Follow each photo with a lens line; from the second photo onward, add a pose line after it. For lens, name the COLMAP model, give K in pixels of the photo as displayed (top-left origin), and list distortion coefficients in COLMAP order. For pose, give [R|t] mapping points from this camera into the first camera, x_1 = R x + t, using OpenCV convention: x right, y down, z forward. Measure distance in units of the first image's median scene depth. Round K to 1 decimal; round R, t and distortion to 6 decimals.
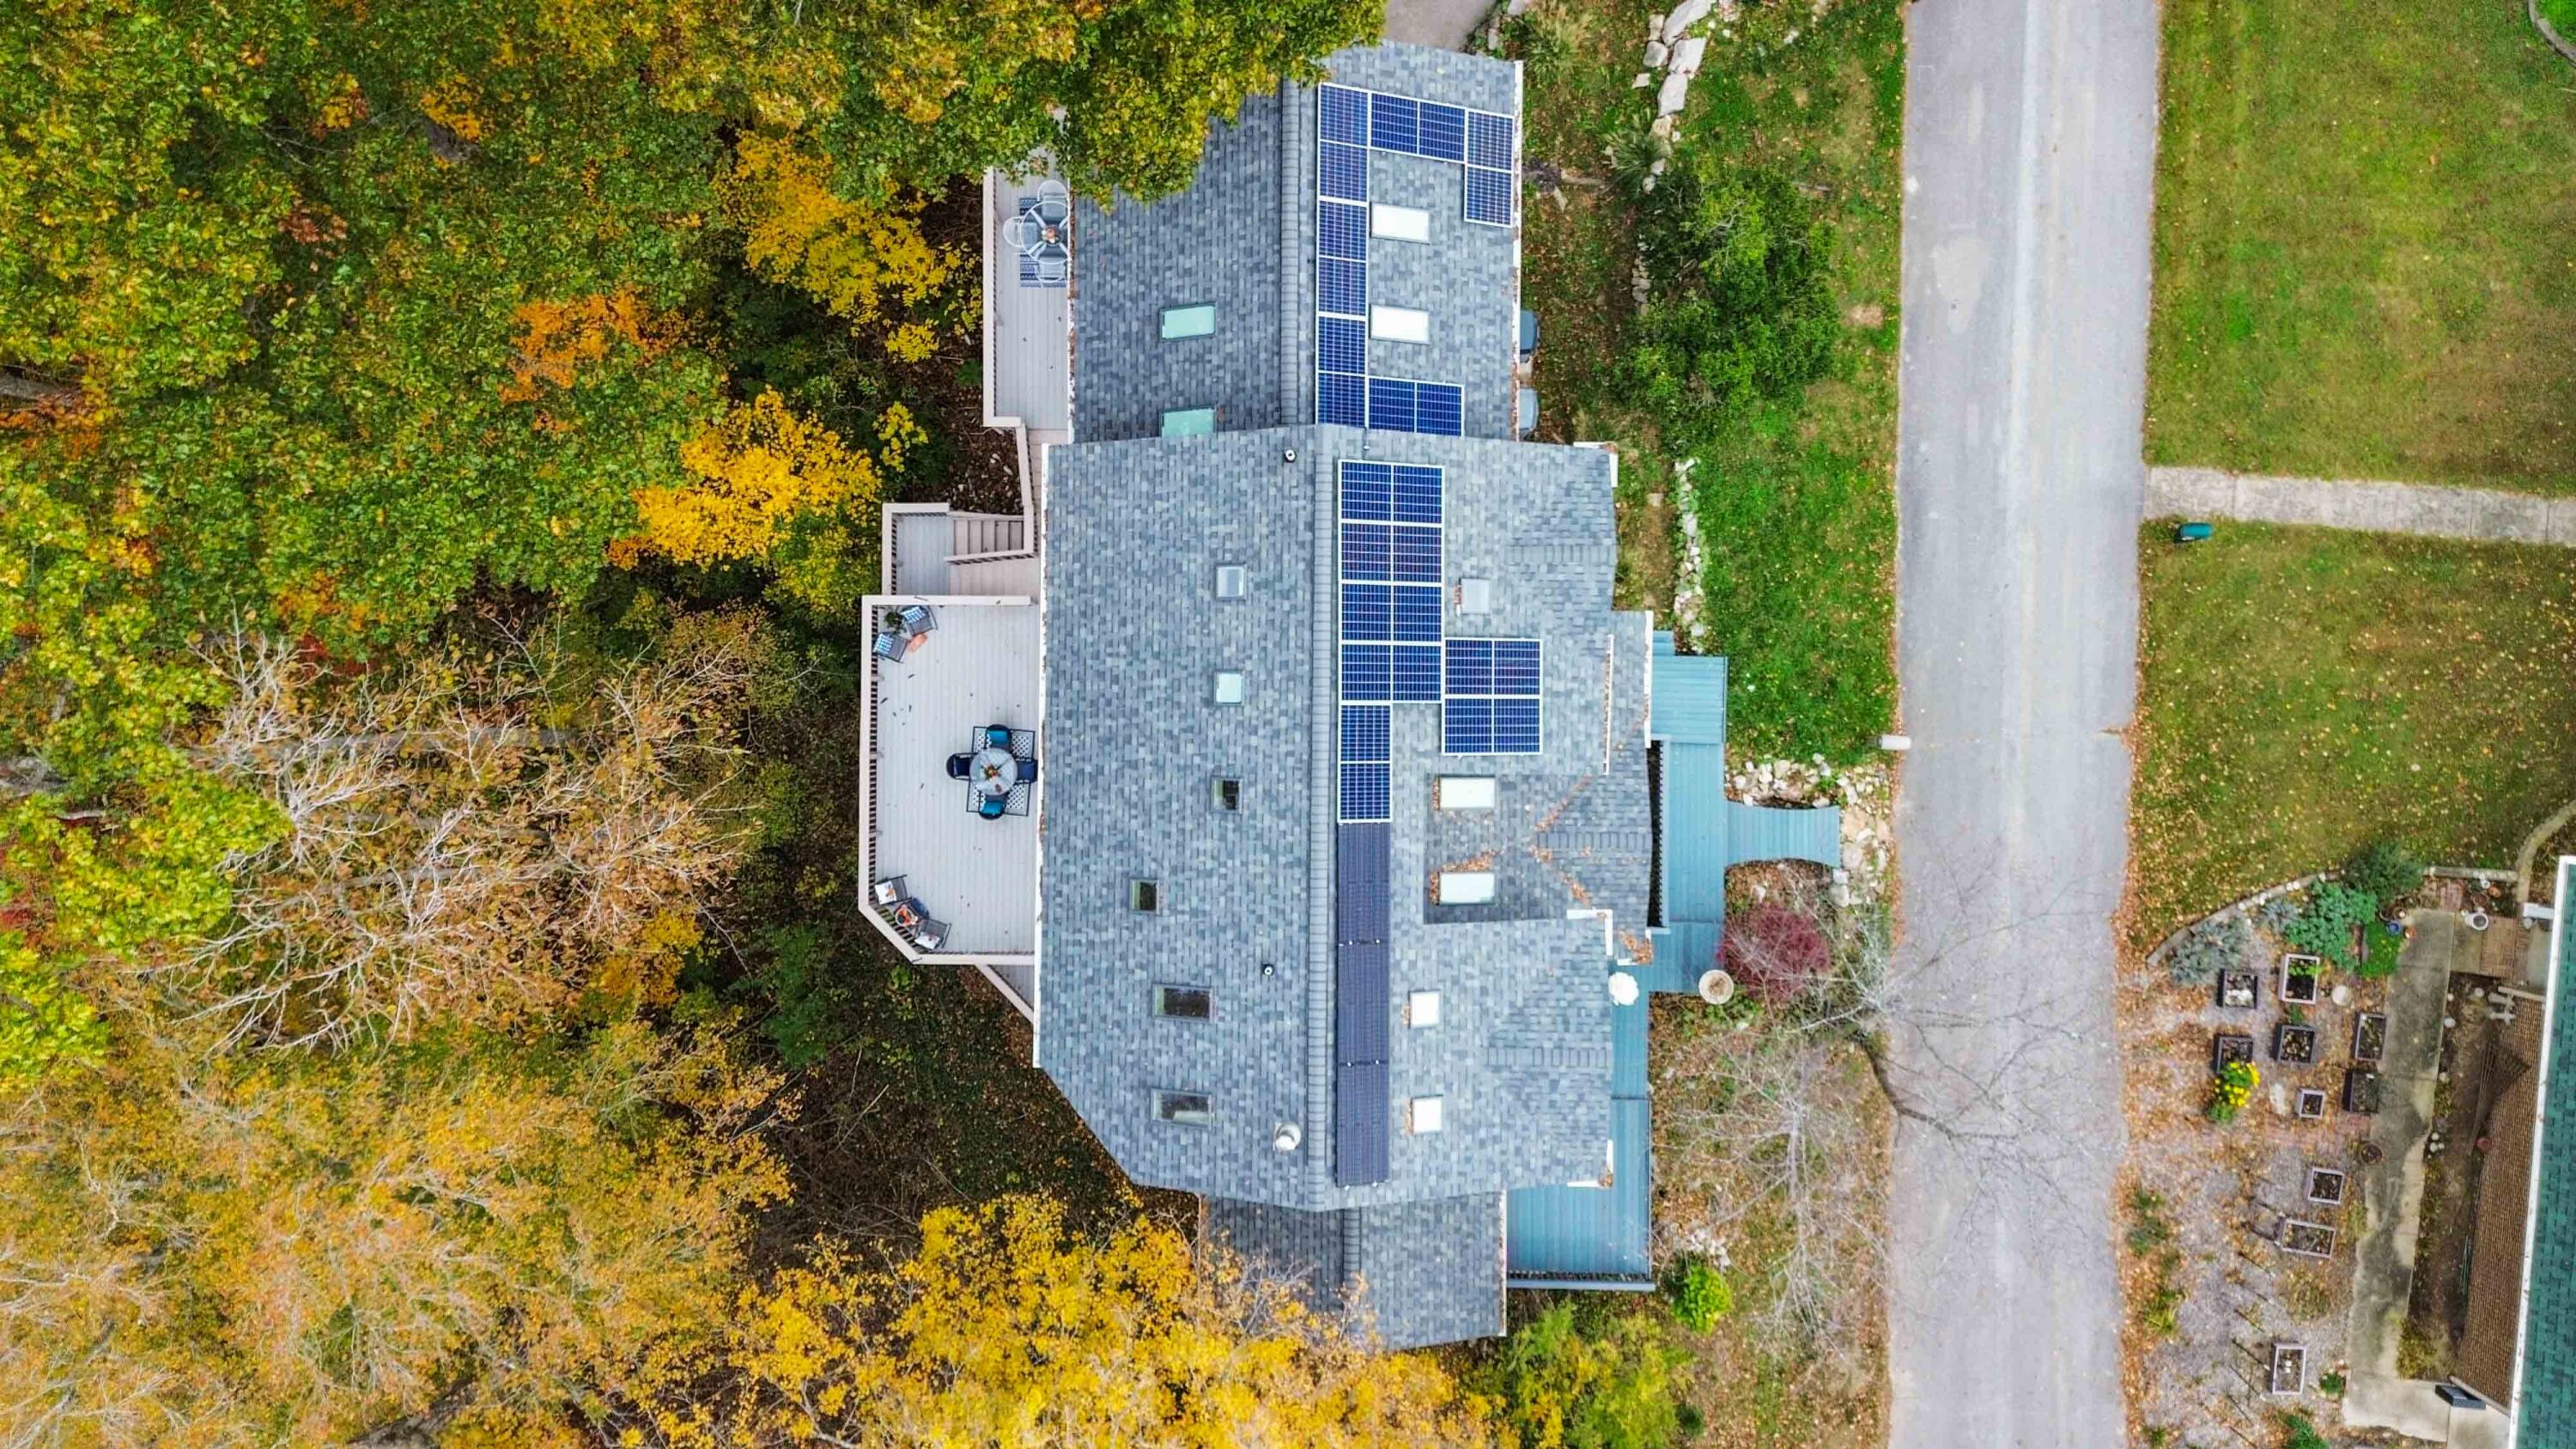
lens RADIAL K [[1834.0, 0, 1289.3], [0, 1834.0, 715.1], [0, 0, 1]] dist [0.003051, -0.000163]
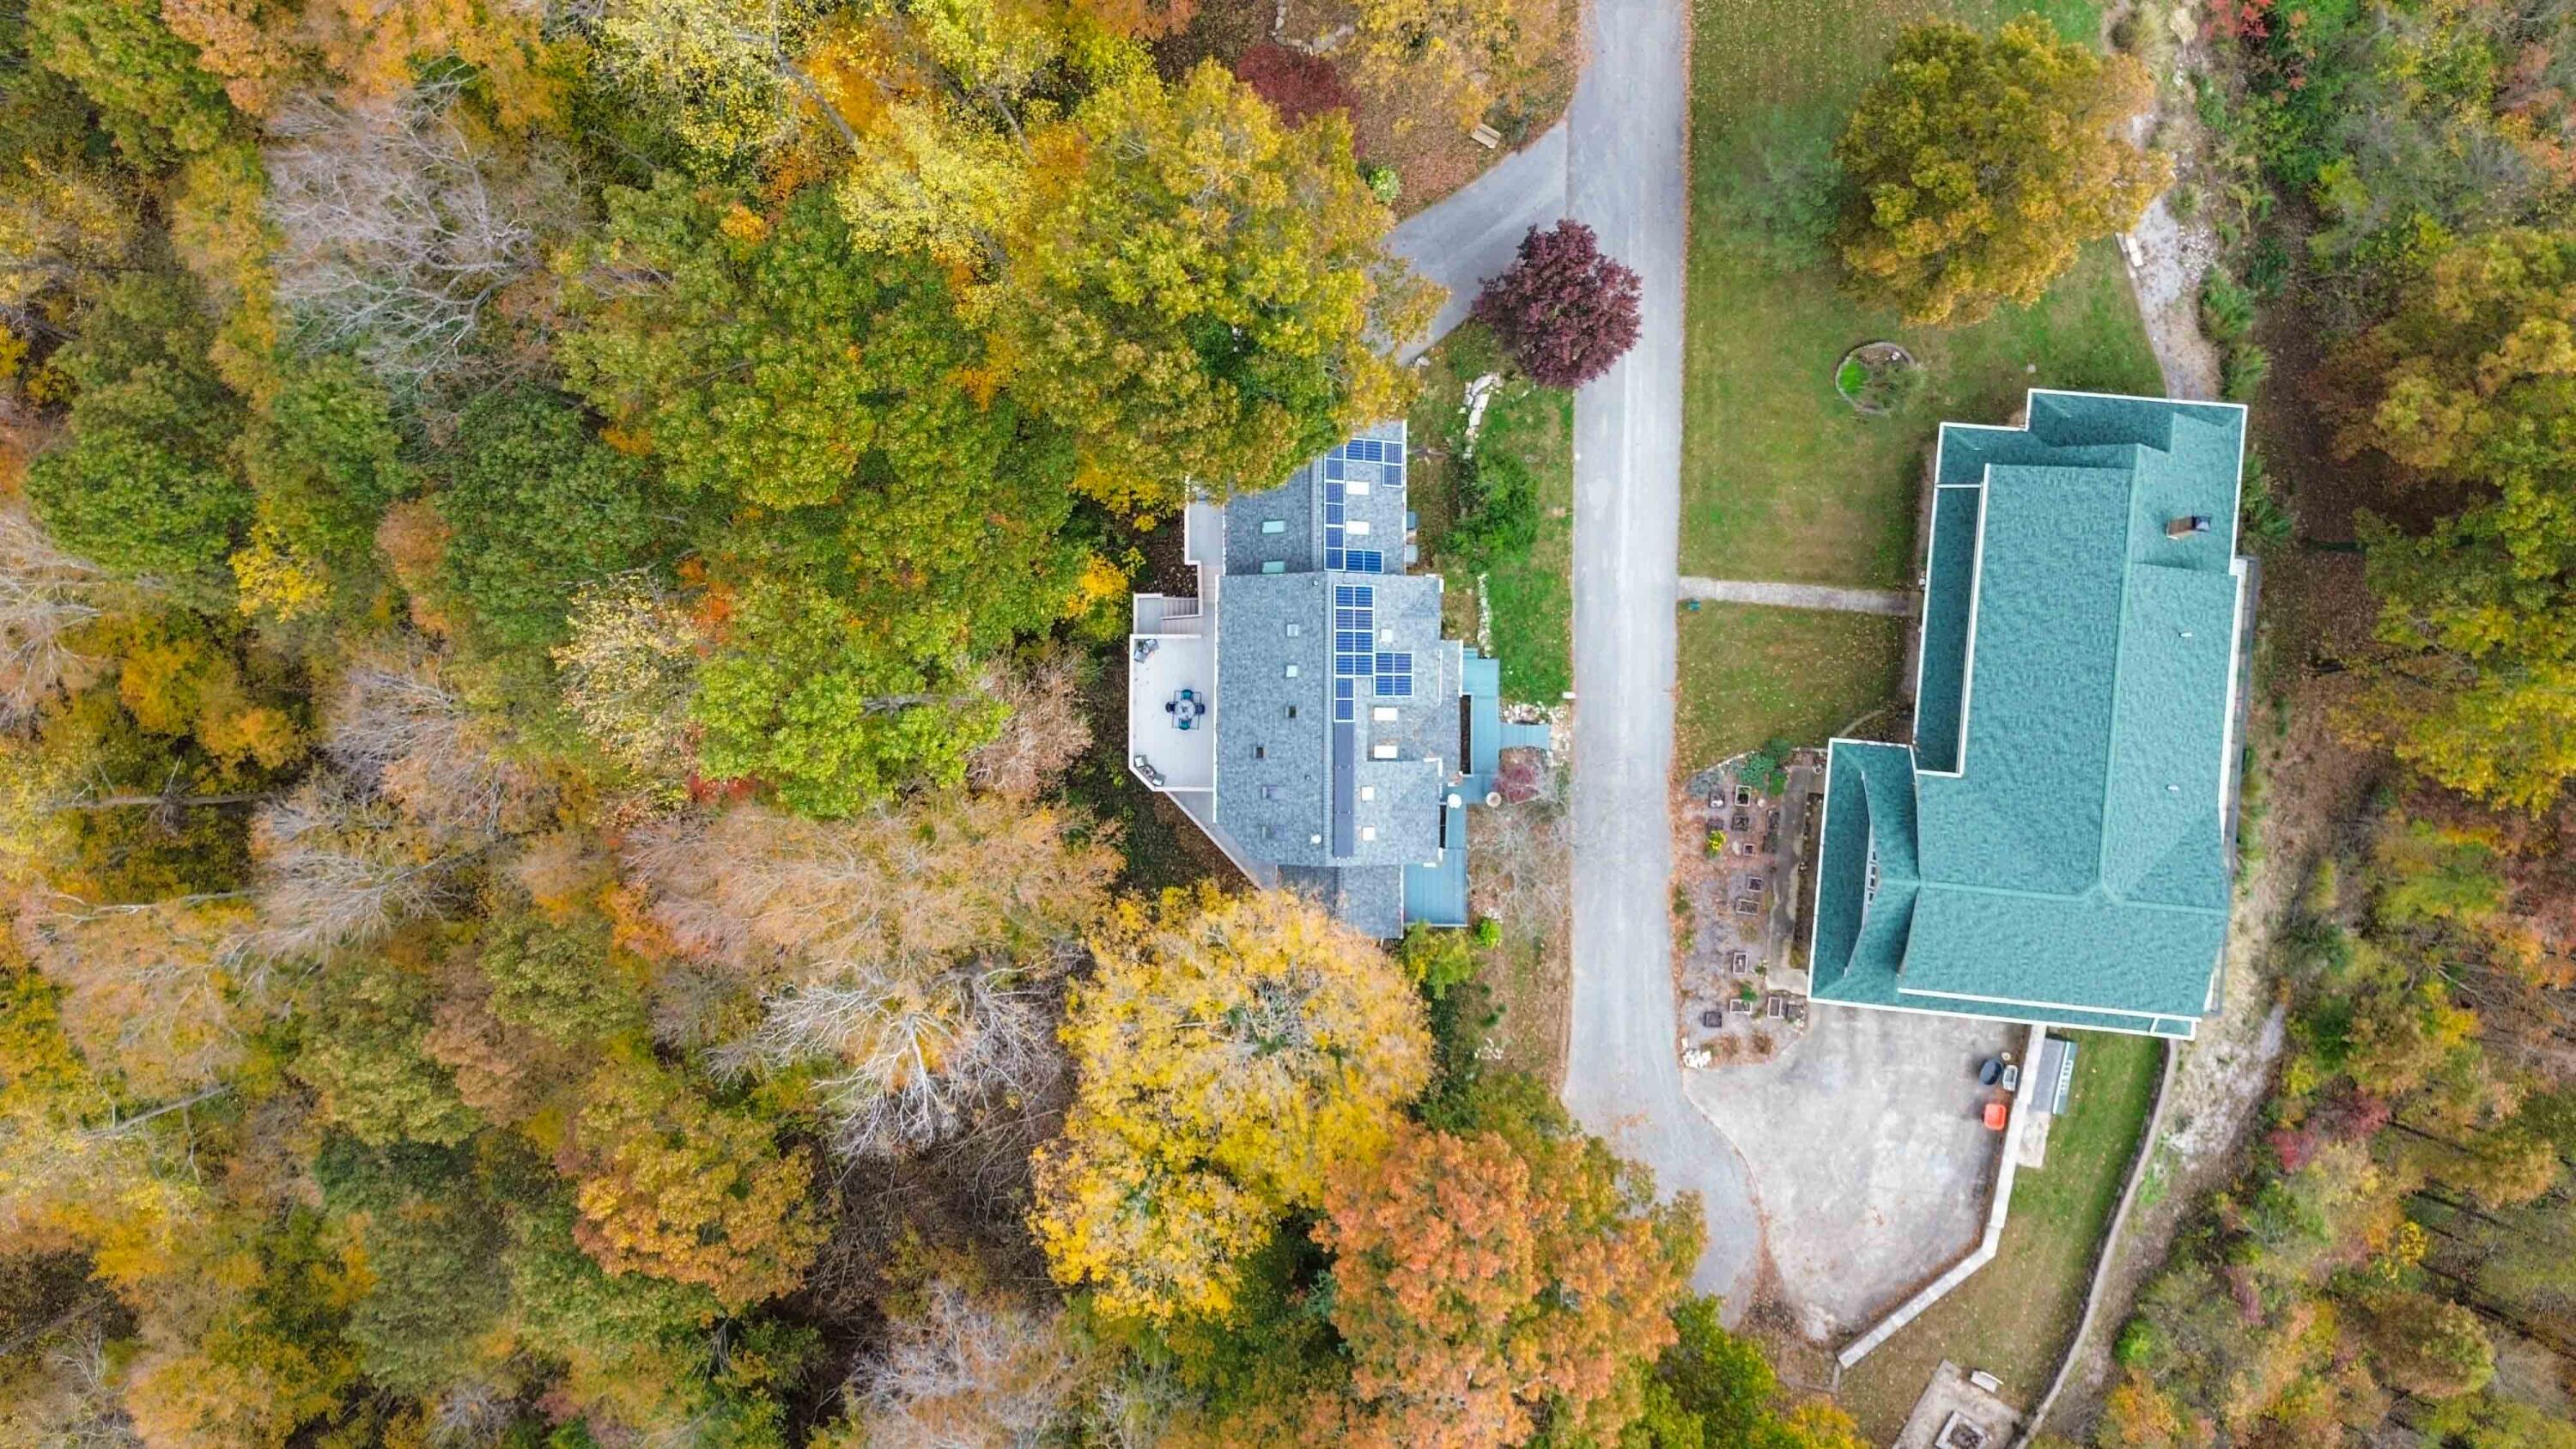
lens RADIAL K [[1834.0, 0, 1285.7], [0, 1834.0, 727.3], [0, 0, 1]] dist [0.003051, -0.000163]
pose [[0.999940, -0.004131, 0.010112, -0.056973], [0.004120, 0.999991, 0.001047, 0.051577], [-0.010116, -0.001005, 0.999948, -1.336592]]
